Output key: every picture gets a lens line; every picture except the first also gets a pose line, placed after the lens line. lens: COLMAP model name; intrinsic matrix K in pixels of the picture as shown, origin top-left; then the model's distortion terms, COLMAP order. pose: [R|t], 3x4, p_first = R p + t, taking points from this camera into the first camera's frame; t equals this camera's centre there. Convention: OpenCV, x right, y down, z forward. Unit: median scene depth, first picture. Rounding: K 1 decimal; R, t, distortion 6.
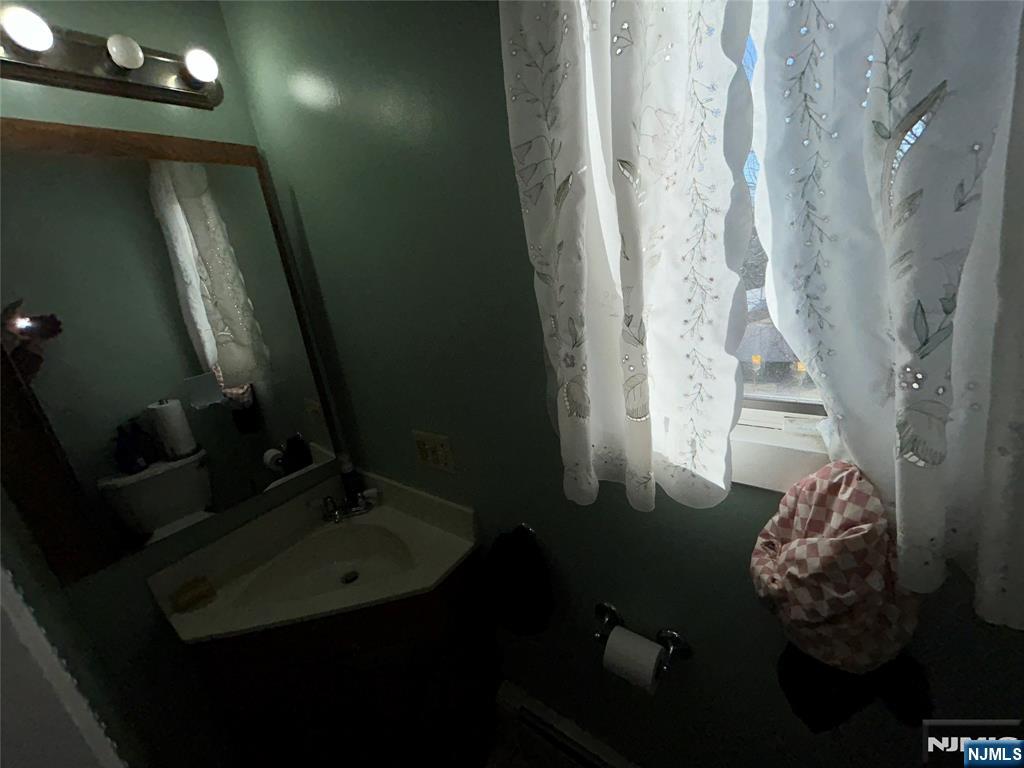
lens RADIAL K [[412.6, 0, 510.6], [0, 412.6, 382.6], [0, 0, 1]] dist [0.001071, -0.000449]
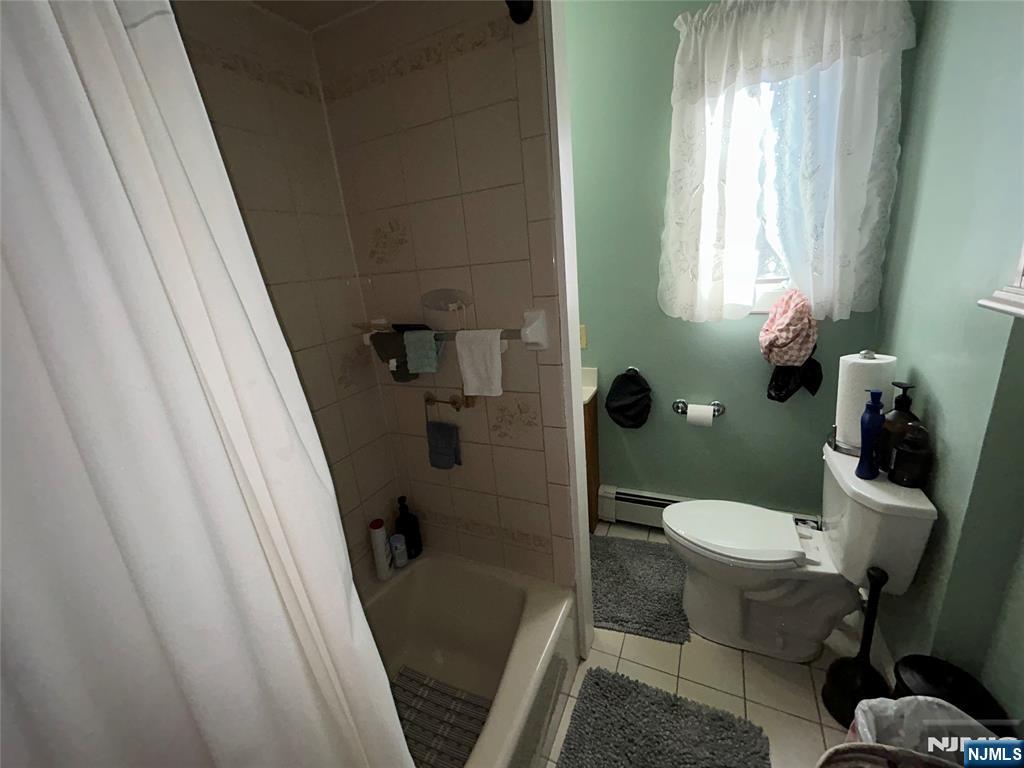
lens RADIAL K [[412.6, 0, 513.3], [0, 412.6, 385.0], [0, 0, 1]] dist [0.001071, -0.000449]
pose [[0.979599, -0.014322, 0.200452, -1.832411], [0.023225, 0.998842, -0.042133, 1.018268], [-0.199617, 0.045929, 0.978797, -1.517206]]
